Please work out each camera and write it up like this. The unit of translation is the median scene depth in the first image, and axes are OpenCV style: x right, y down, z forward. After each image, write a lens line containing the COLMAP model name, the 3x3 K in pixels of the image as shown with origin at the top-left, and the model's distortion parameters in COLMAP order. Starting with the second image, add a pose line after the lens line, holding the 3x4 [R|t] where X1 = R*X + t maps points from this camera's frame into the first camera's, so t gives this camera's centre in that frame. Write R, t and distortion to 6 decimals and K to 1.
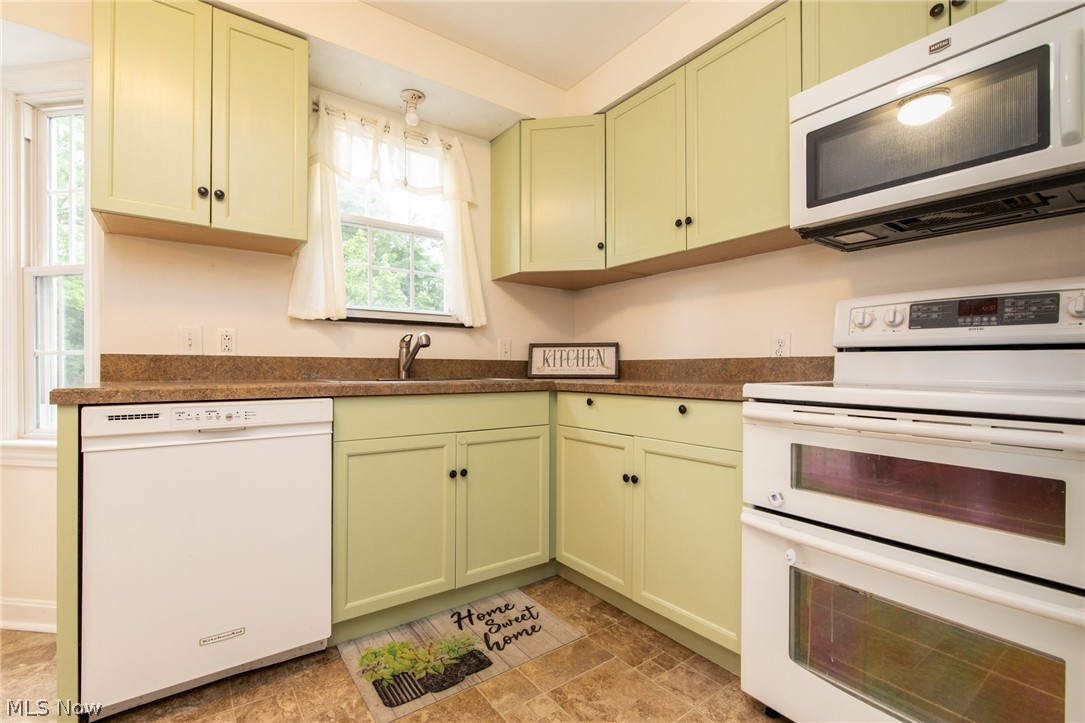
lens RADIAL K [[485.1, 0, 542.5], [0, 485.1, 361.5], [0, 0, 1]] dist [0.001859, -0.000018]
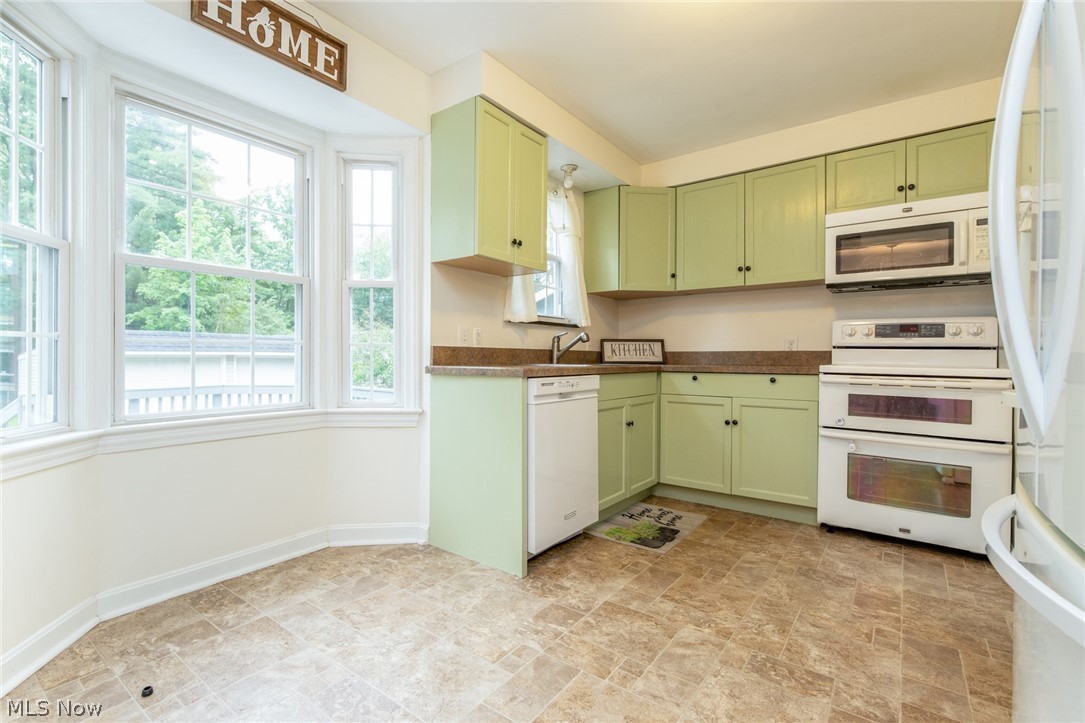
lens RADIAL K [[475.0, 0, 539.6], [0, 475.0, 349.2], [0, 0, 1]] dist [0.001733, 0.000080]
pose [[0.964697, 0.008002, 0.263241, -0.873500], [-0.007520, 0.999968, -0.002840, -0.003687], [-0.263255, 0.000760, 0.964726, -0.410211]]
